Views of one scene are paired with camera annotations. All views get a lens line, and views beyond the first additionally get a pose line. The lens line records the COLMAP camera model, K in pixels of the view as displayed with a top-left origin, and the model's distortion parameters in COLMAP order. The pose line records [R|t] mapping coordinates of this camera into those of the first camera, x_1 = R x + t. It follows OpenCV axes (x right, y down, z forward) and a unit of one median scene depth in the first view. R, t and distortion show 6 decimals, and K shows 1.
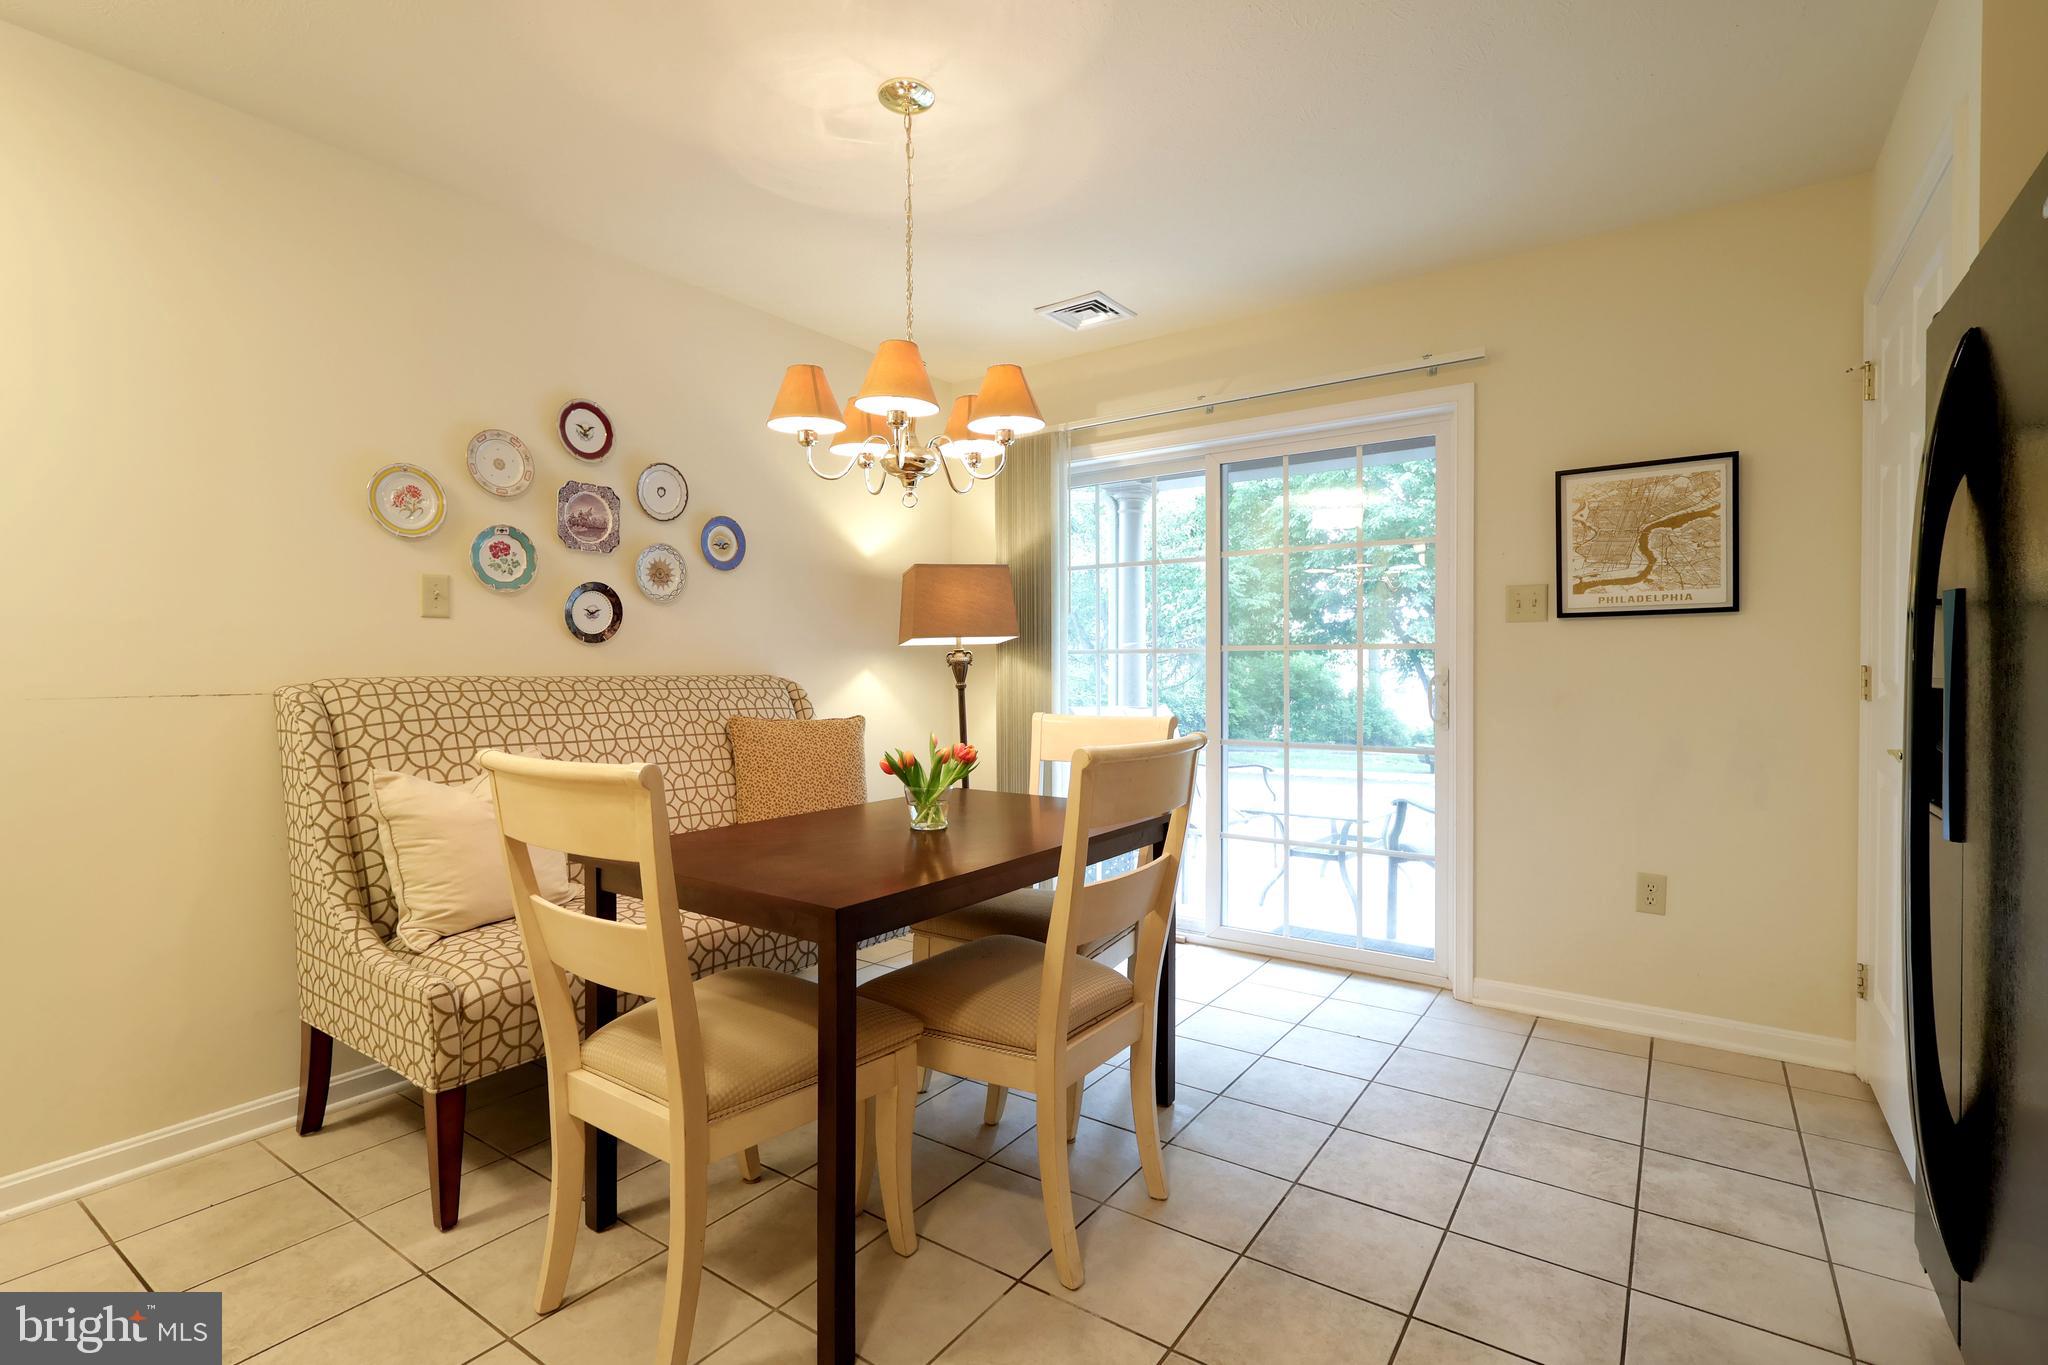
lens RADIAL K [[957.1, 0, 1014.4], [0, 957.1, 672.6], [0, 0, 1]] dist [0.001066, 0.000574]
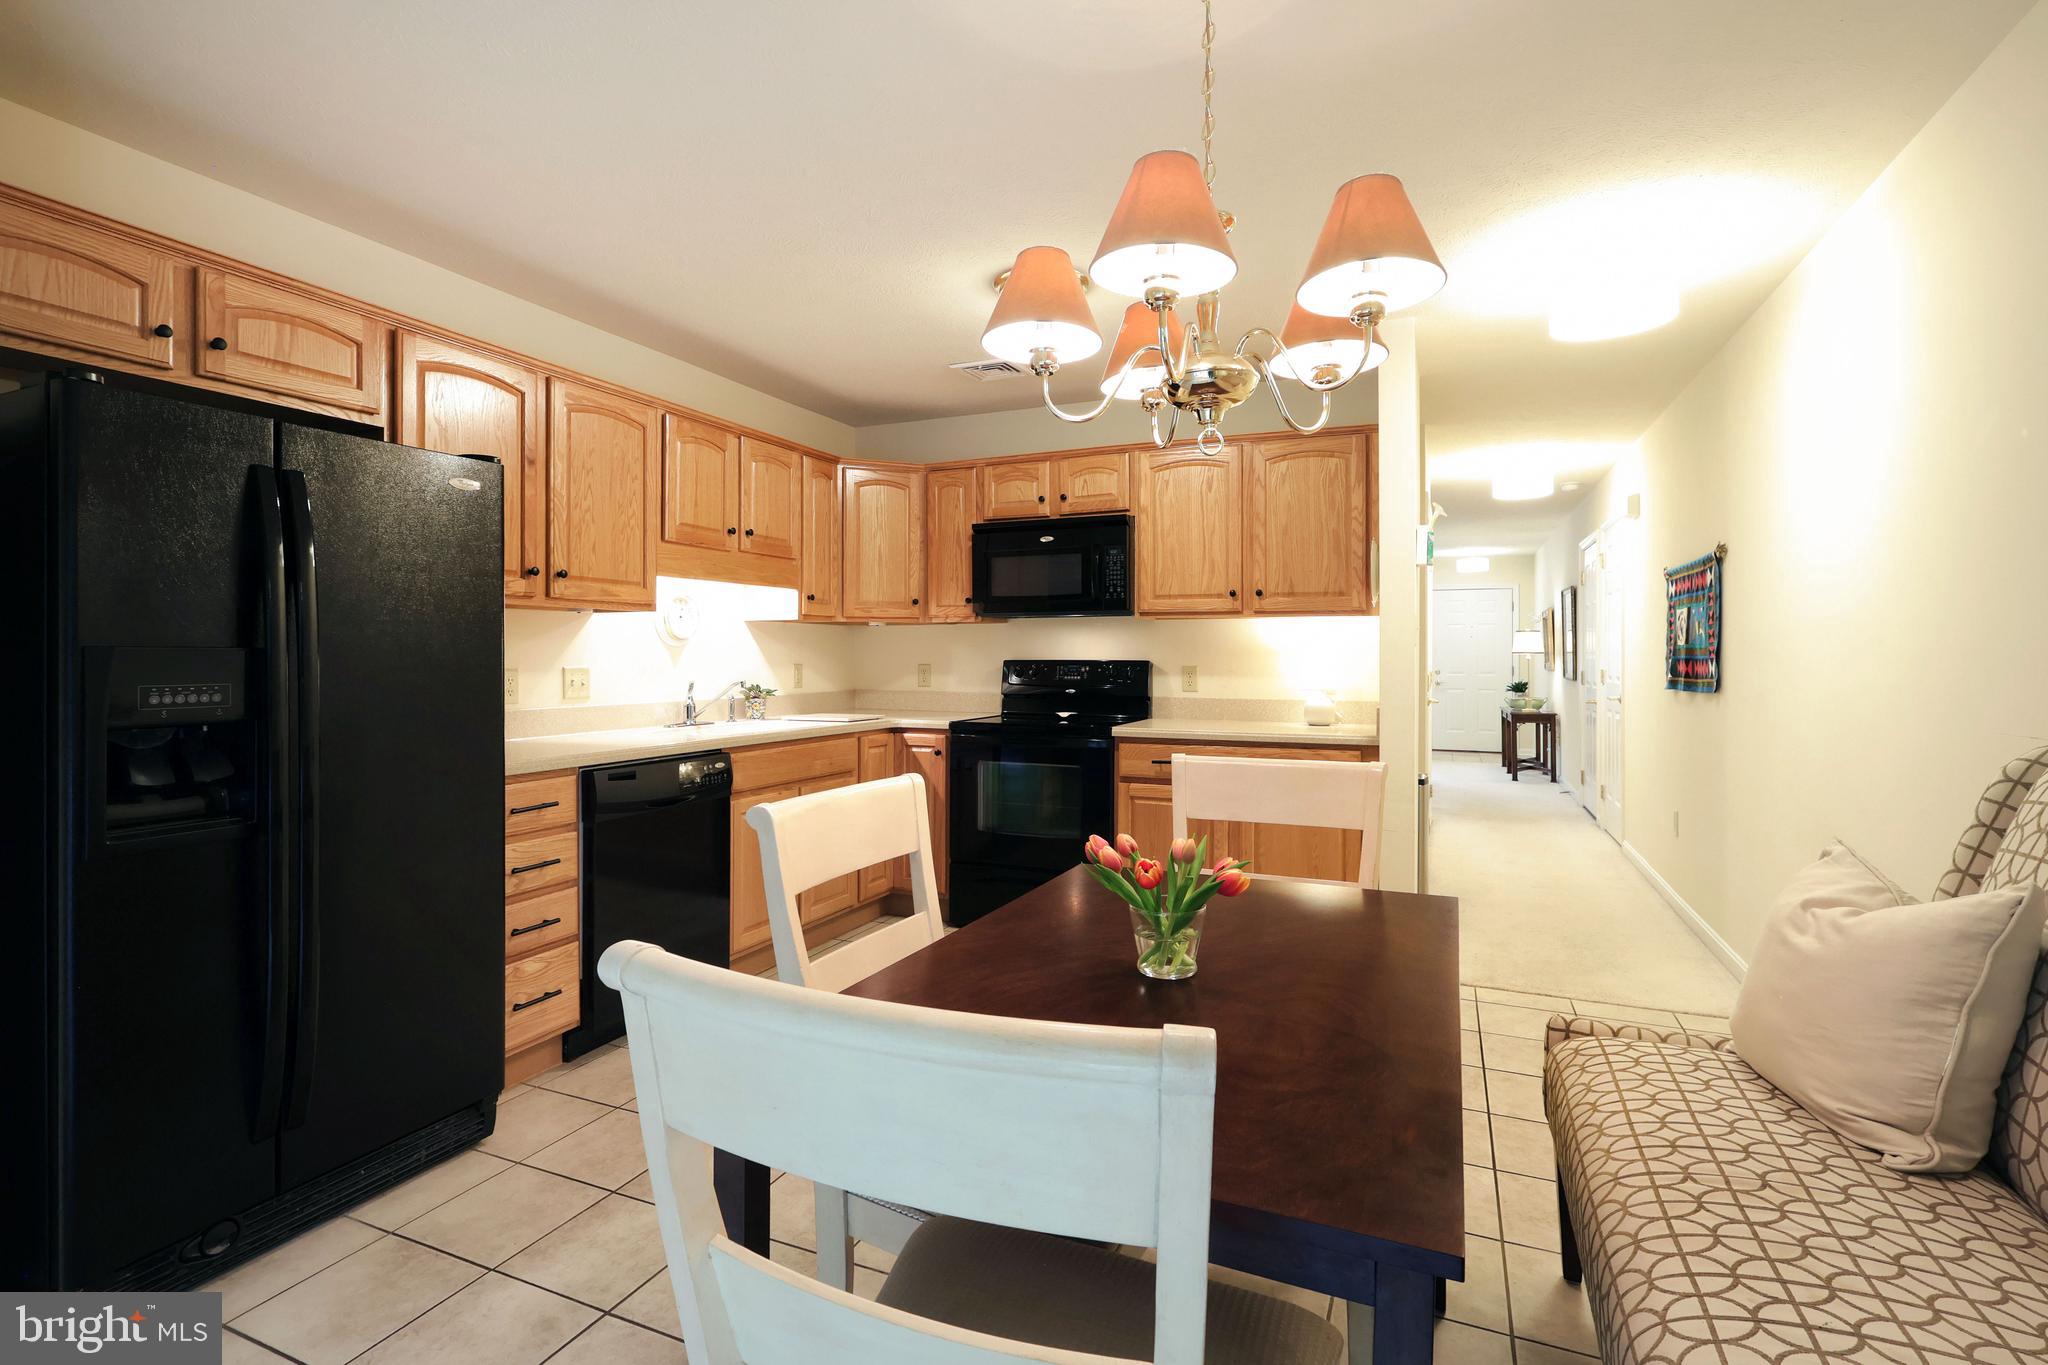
lens RADIAL K [[958.6, 0, 1024.1], [0, 958.6, 656.8], [0, 0, 1]] dist [0.000355, 0.000340]
pose [[-0.980654, 0.001929, -0.195738, 0.094419], [0.000113, 0.999957, 0.009284, -0.043905], [0.195747, 0.009083, -0.980612, 1.249501]]
